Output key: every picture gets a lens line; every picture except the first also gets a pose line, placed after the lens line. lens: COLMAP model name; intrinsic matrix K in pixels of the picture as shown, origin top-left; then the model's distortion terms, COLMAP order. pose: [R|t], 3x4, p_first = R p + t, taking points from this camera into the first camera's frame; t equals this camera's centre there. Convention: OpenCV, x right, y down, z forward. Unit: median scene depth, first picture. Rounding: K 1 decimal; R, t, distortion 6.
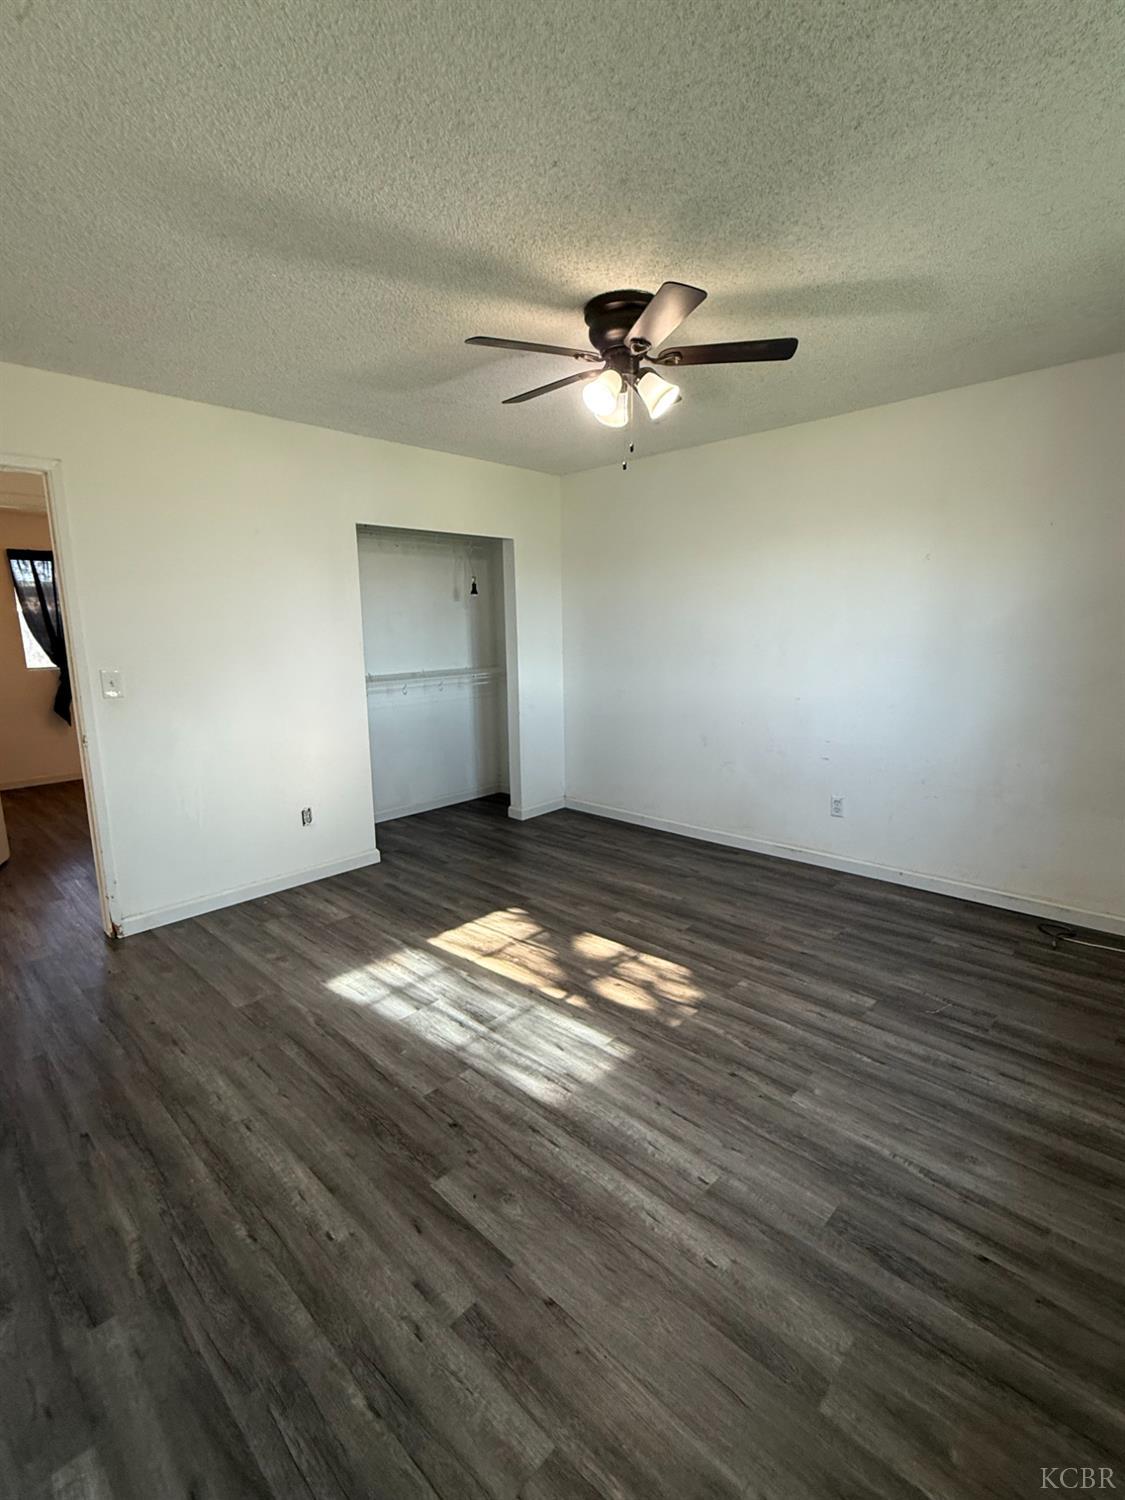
lens RADIAL K [[693.8, 0, 560.3], [0, 693.8, 741.5], [0, 0, 1]] dist [0.003796, -0.001304]
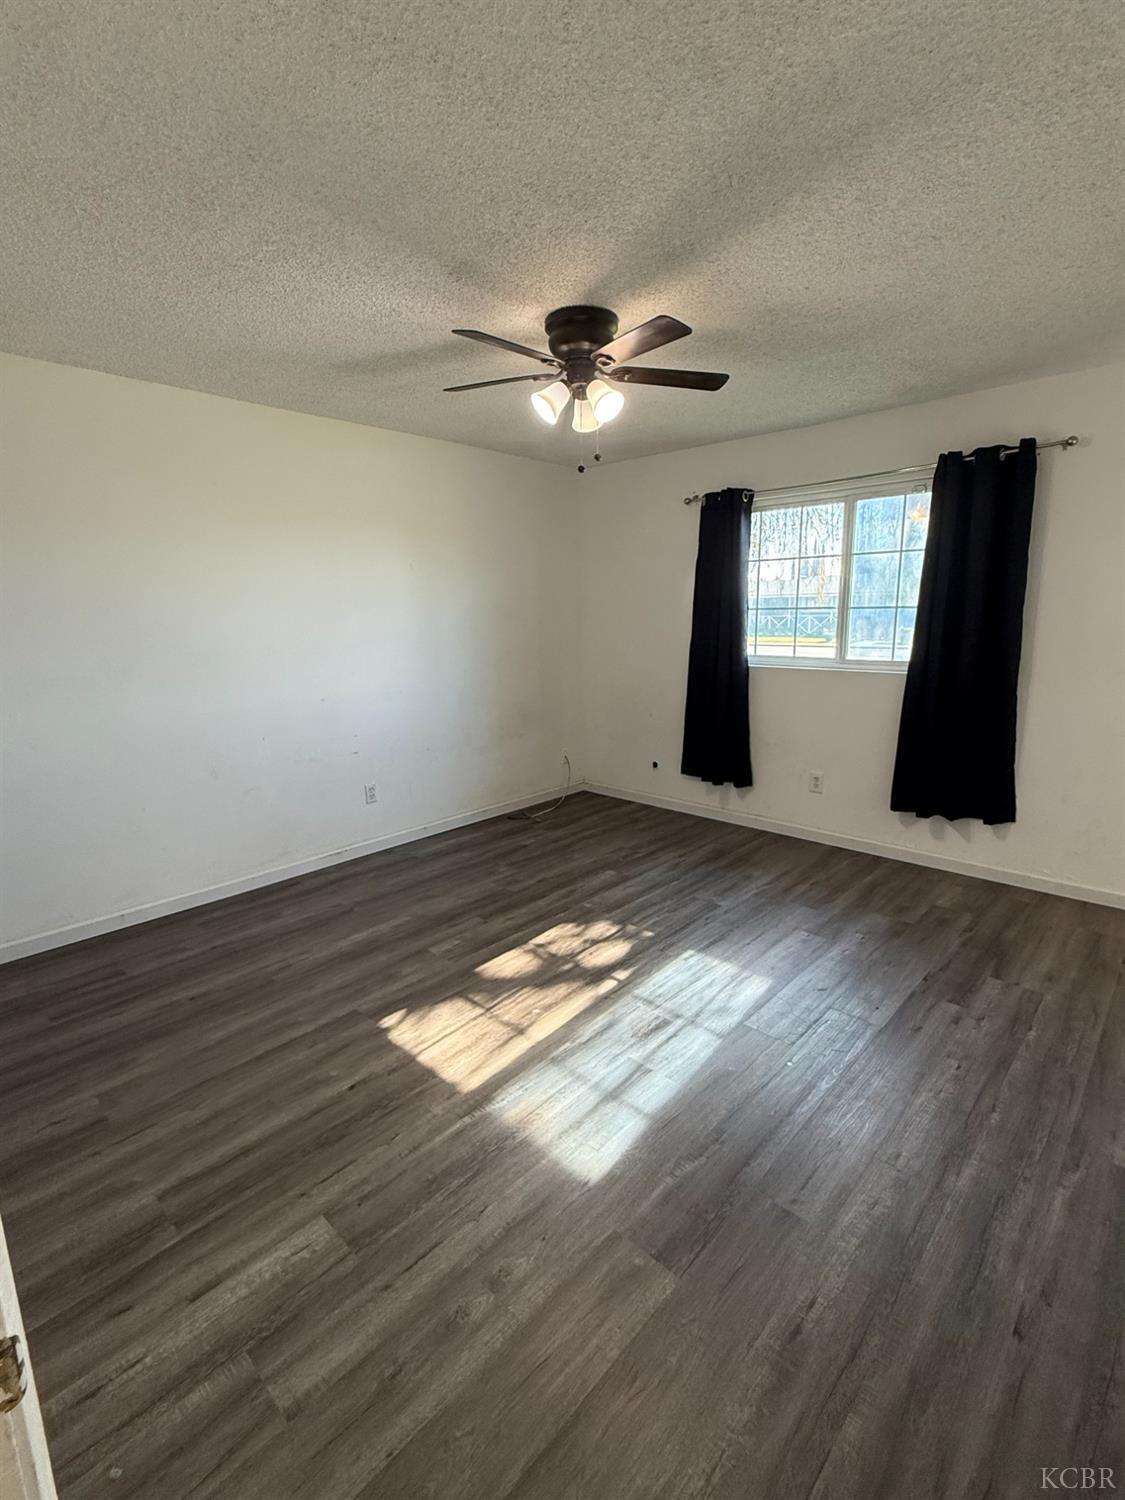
lens RADIAL K [[693.8, 0, 562.3], [0, 693.8, 748.6], [0, 0, 1]] dist [0.003796, -0.001304]
pose [[-0.014410, -0.178482, 0.983838, -0.849533], [0.180974, 0.967224, 0.178119, -0.145482], [-0.983382, 0.180616, 0.018363, 0.895533]]
